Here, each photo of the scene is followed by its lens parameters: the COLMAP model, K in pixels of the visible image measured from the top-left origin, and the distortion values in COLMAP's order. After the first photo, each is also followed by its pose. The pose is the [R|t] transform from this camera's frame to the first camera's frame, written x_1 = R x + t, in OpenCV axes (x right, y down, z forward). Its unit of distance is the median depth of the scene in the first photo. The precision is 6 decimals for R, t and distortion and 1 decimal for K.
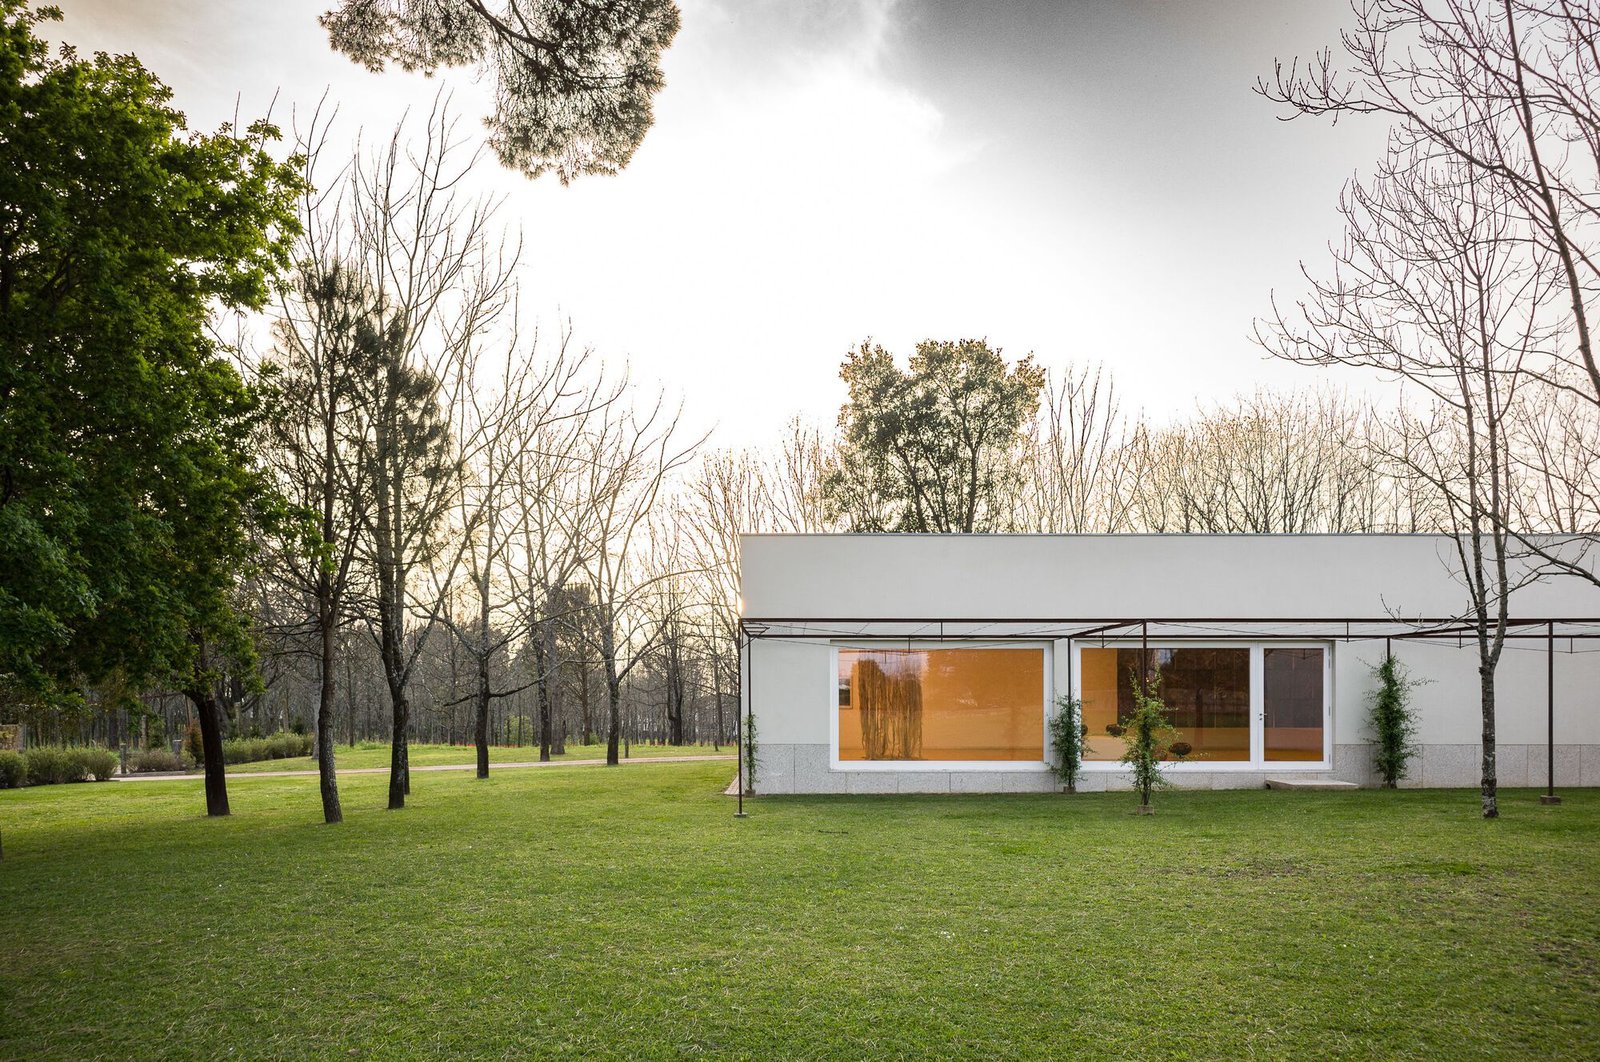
lens RADIAL K [[1144.0, 0, 800.0], [0, 1144.0, 531.0], [0, 0, 1]] dist [-0.146916, 0.000838]
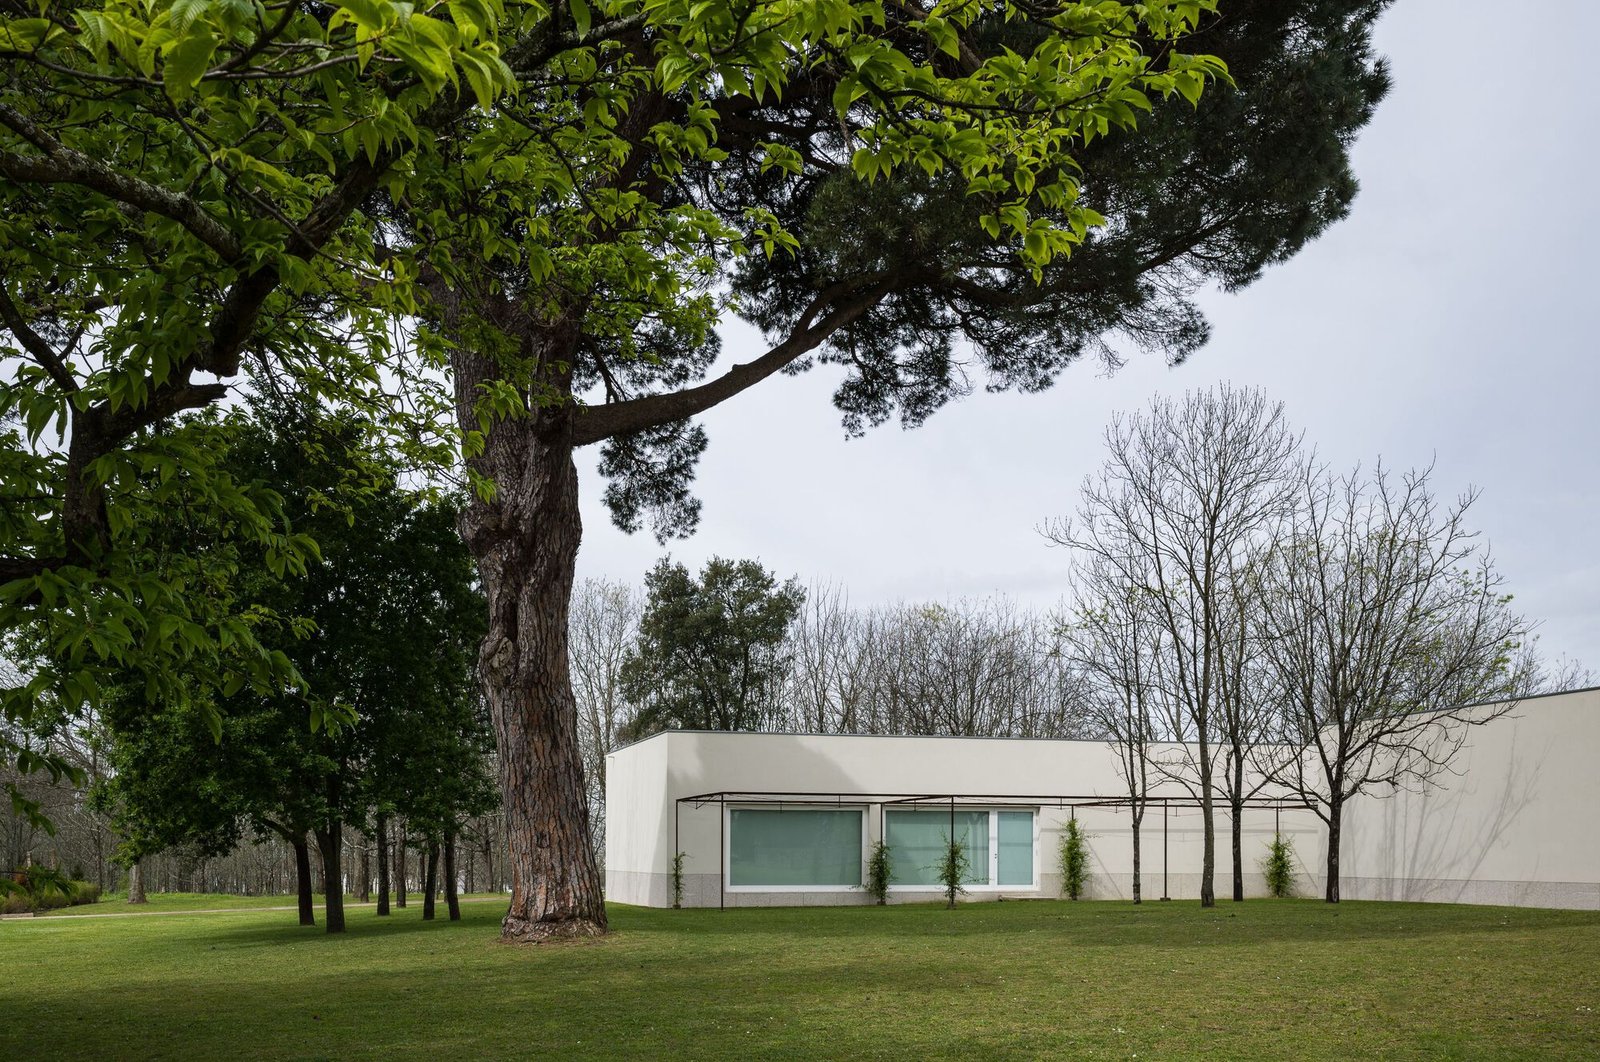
lens RADIAL K [[1144.0, 0, 800.0], [0, 1144.0, 531.0], [0, 0, 1]] dist [-0.146916, 0.000838]
pose [[0.959004, 0.073651, 0.273656, -0.324918], [-0.035144, 0.989093, -0.143041, -0.050094], [-0.281206, 0.127559, 0.951132, -0.497891]]
